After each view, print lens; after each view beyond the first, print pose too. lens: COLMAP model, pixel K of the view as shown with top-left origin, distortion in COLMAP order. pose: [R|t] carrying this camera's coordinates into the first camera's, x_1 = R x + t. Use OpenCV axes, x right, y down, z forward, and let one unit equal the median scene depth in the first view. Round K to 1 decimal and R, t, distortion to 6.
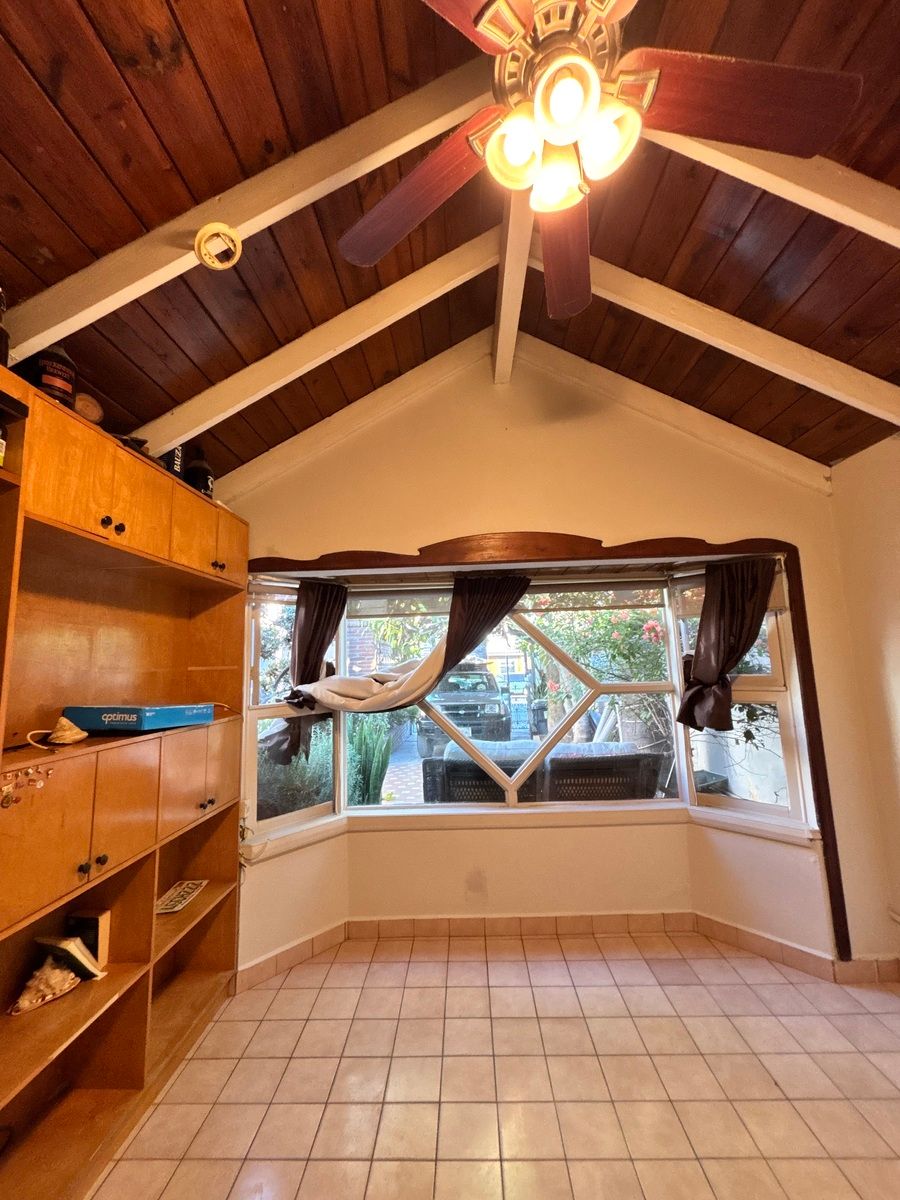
lens RADIAL K [[481.7, 0, 453.0], [0, 481.7, 598.1], [0, 0, 1]] dist [0.000177, 0.000031]
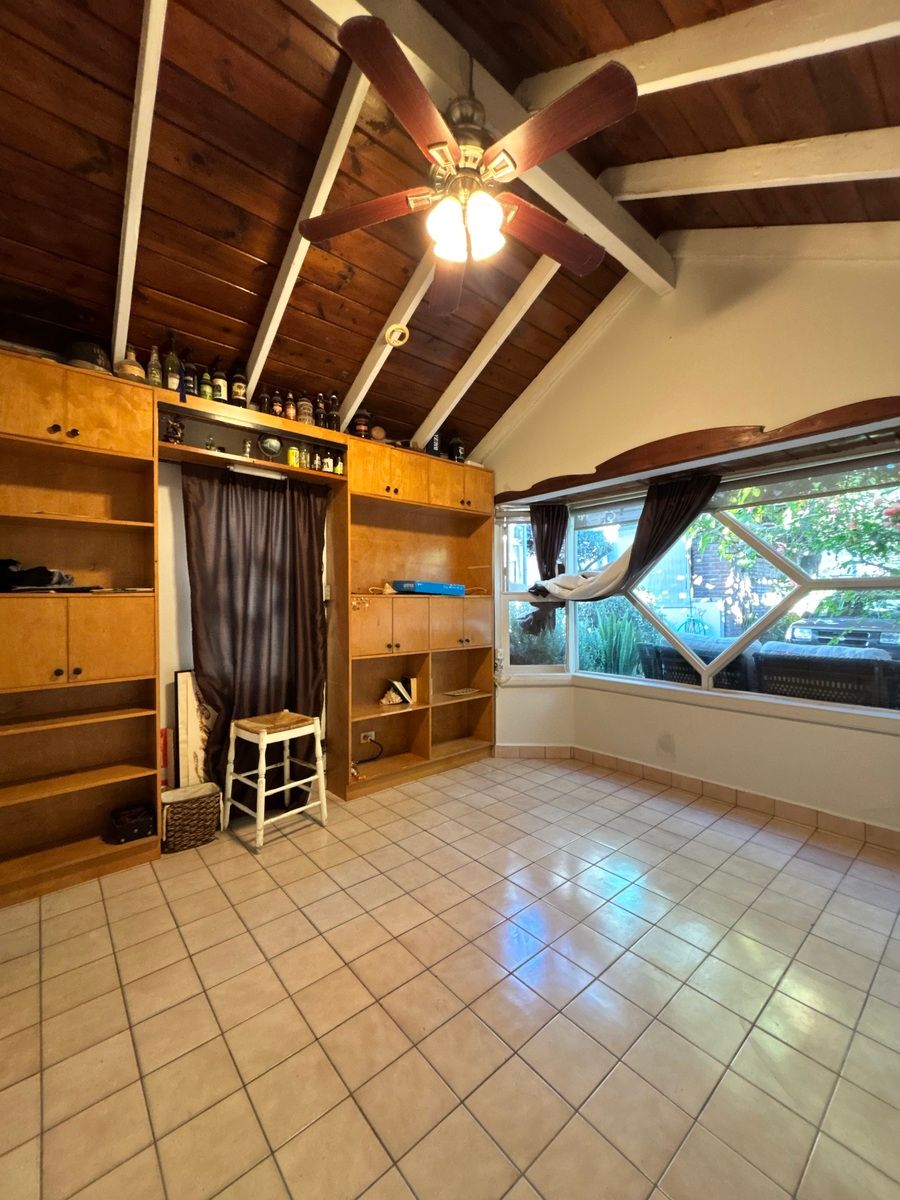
lens RADIAL K [[481.7, 0, 448.6], [0, 481.7, 601.7], [0, 0, 1]] dist [0.000177, 0.000031]
pose [[0.663718, 0.025930, -0.747533, 0.667160], [0.086166, 0.990095, 0.110848, 0.075478], [0.743003, -0.137983, 0.654910, -0.150254]]
